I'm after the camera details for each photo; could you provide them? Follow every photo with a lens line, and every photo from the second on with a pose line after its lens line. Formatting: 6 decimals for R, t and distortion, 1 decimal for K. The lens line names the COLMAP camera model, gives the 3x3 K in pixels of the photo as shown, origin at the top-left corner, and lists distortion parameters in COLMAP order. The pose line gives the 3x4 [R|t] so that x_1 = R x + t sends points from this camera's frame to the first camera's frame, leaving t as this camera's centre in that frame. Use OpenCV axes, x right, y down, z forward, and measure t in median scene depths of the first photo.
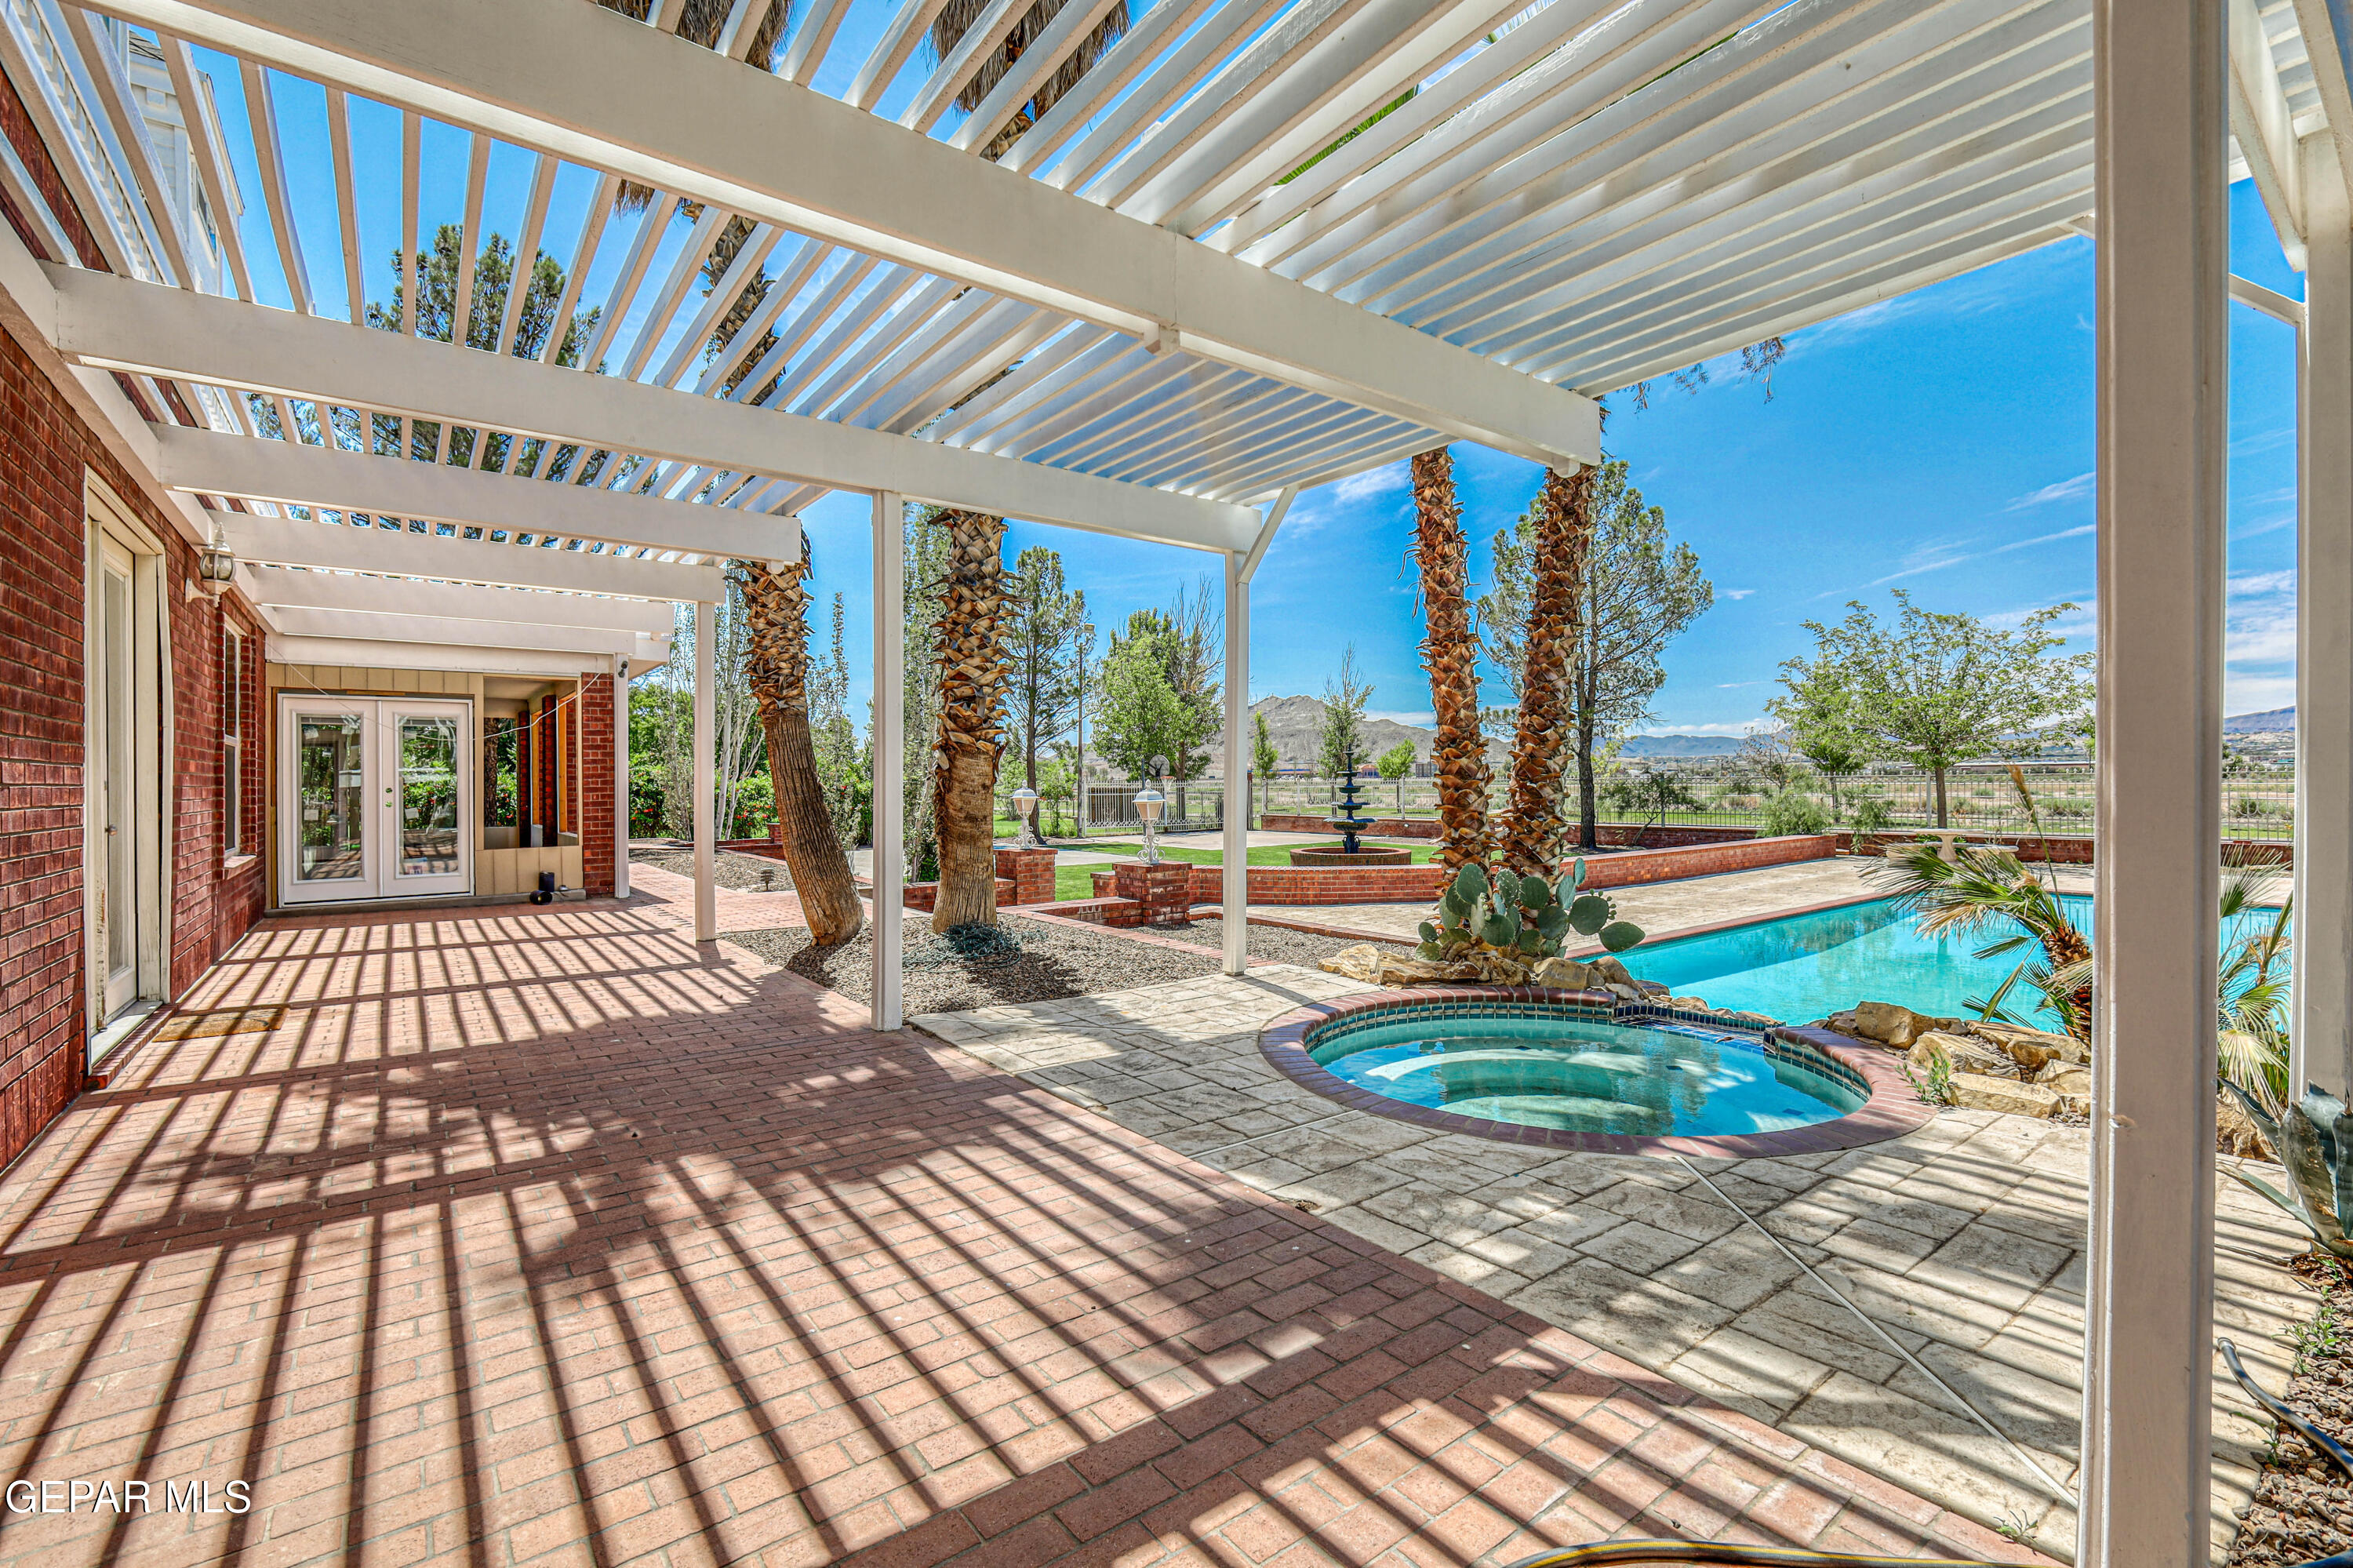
lens RADIAL K [[1028.2, 0, 1194.7], [0, 1028.2, 783.7], [0, 0, 1]] dist [0.004606, -0.000750]
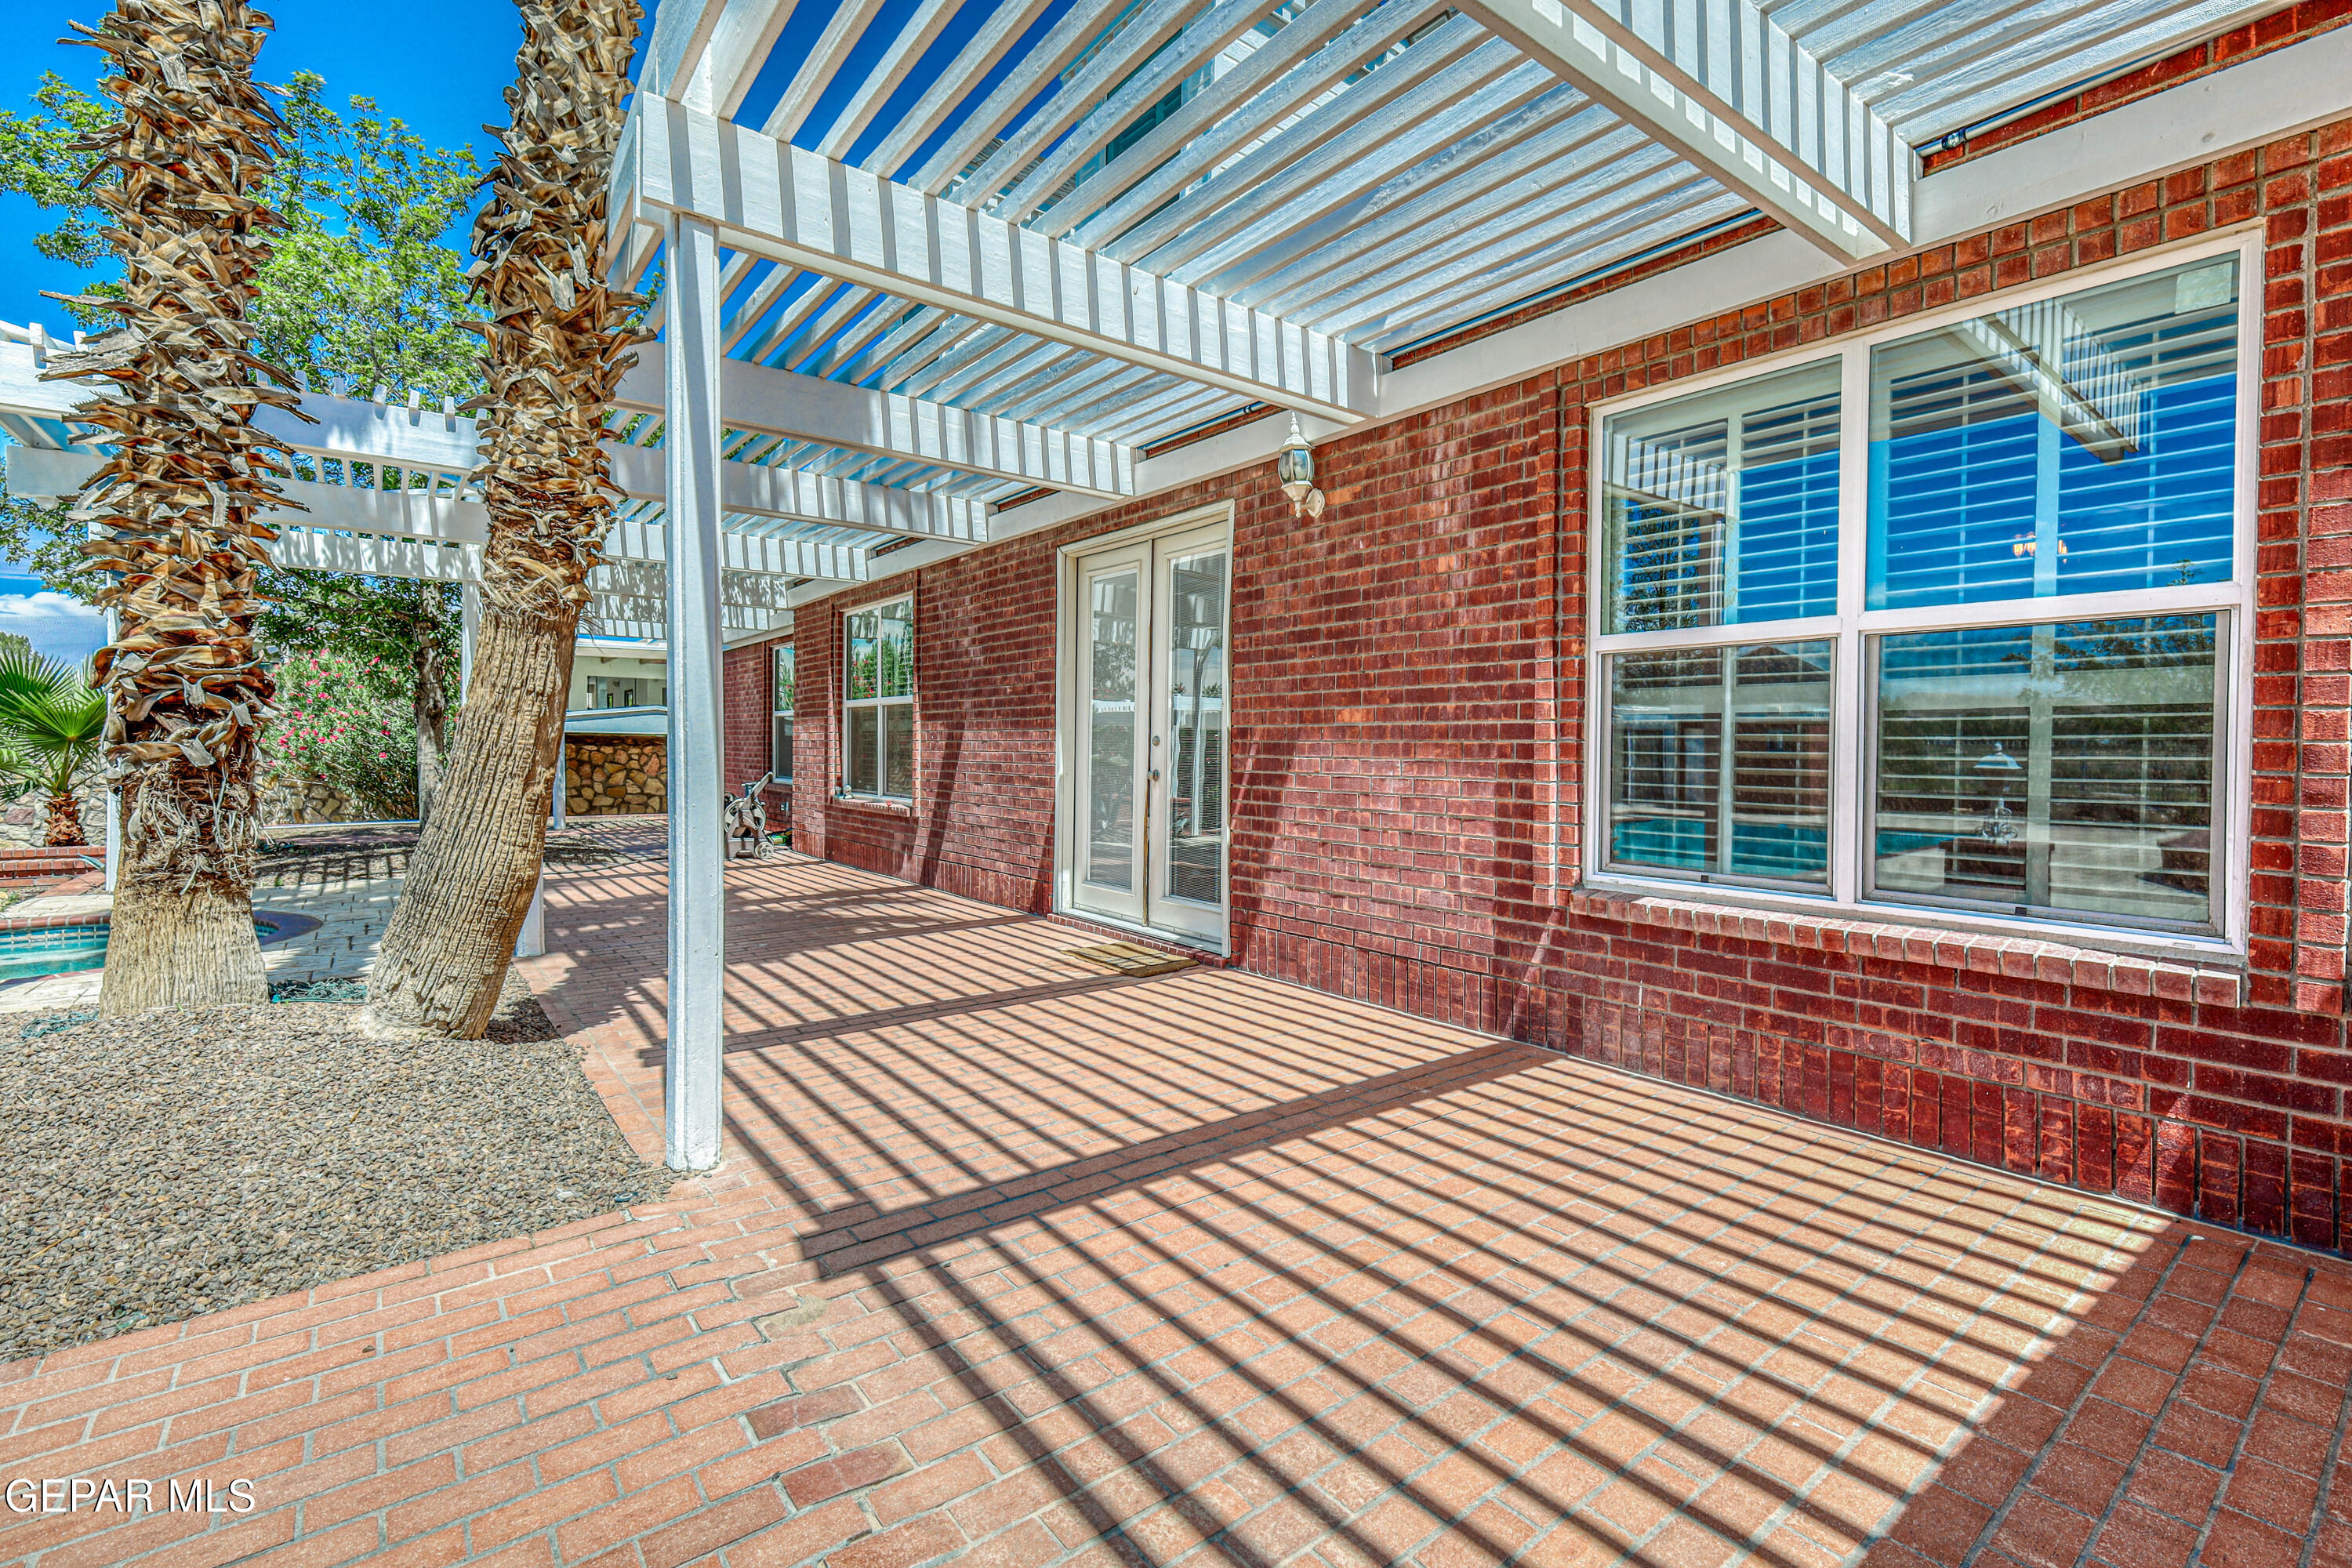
lens RADIAL K [[1027.7, 0, 1185.1], [0, 1027.7, 762.8], [0, 0, 1]] dist [0.004606, -0.000750]
pose [[-0.999968, -0.004849, -0.006424, -0.460275], [-0.004930, 0.999908, 0.012619, 0.005650], [0.006362, 0.012650, -0.999900, 0.969446]]
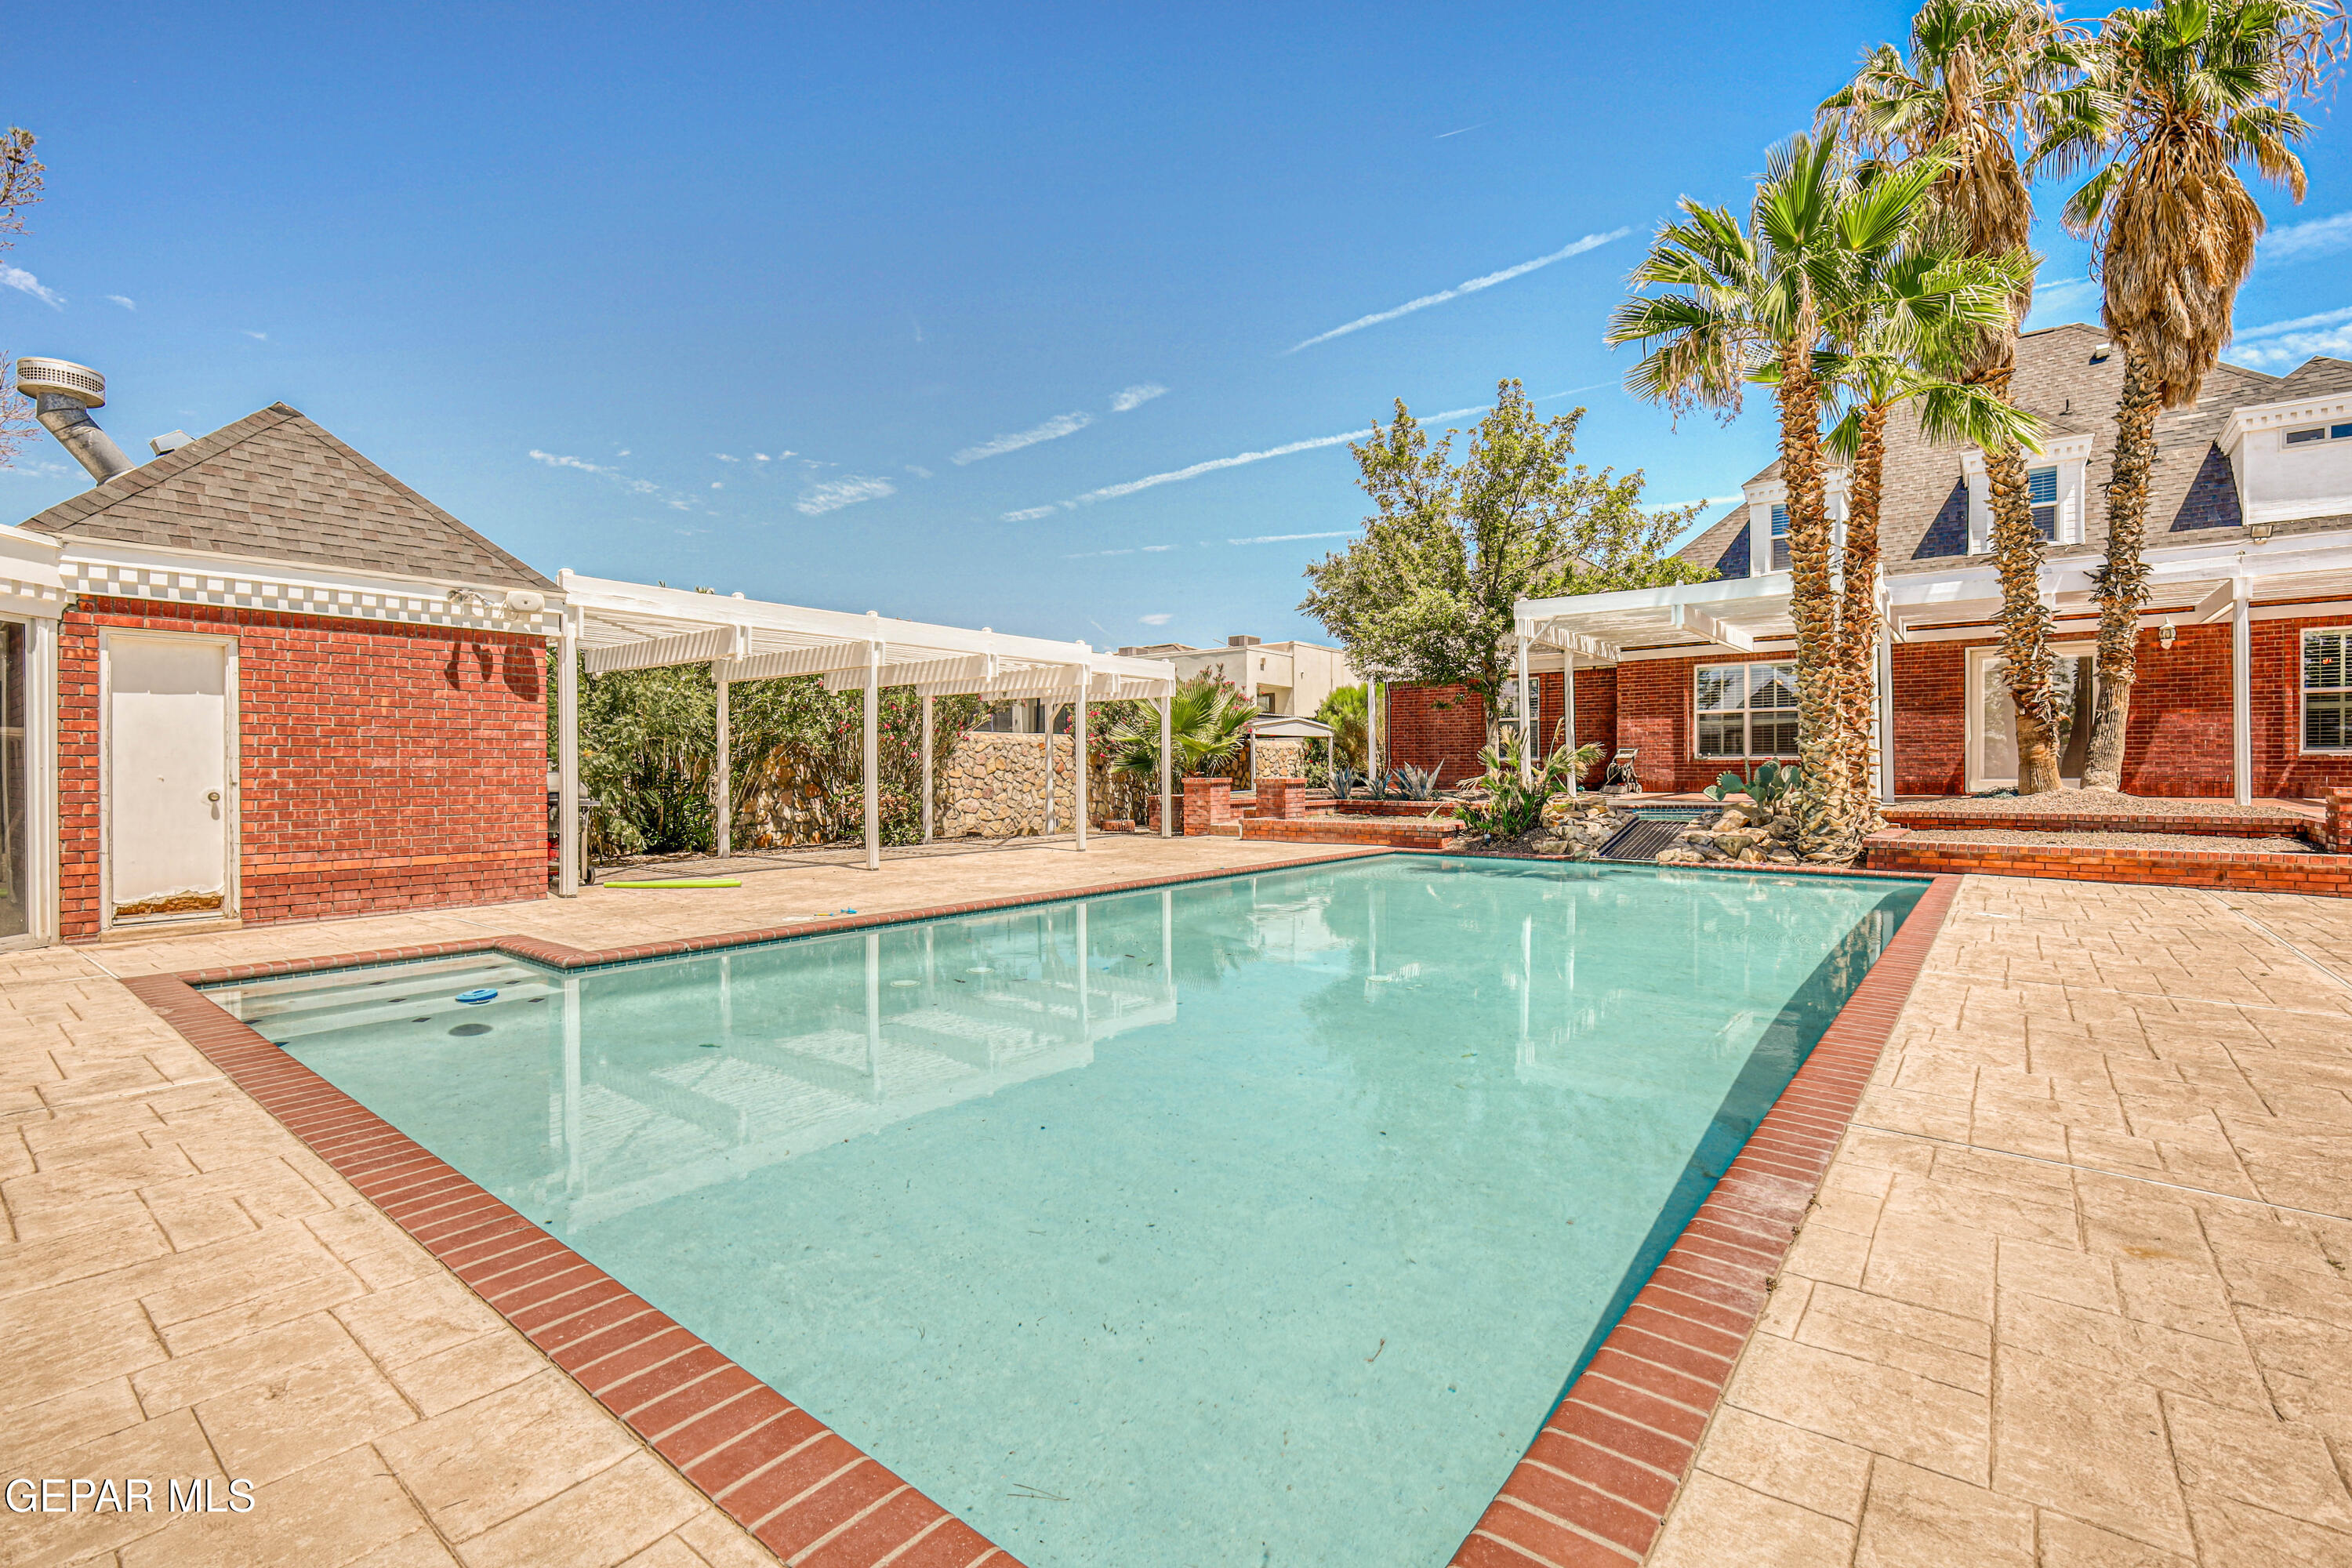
lens RADIAL K [[1027.7, 0, 1185.8], [0, 1027.7, 768.8], [0, 0, 1]] dist [0.004606, -0.000750]
pose [[-0.967280, 0.014342, -0.253306, 1.131971], [0.013721, 0.999897, 0.004220, 0.044064], [0.253341, 0.000606, -0.967377, 1.557704]]
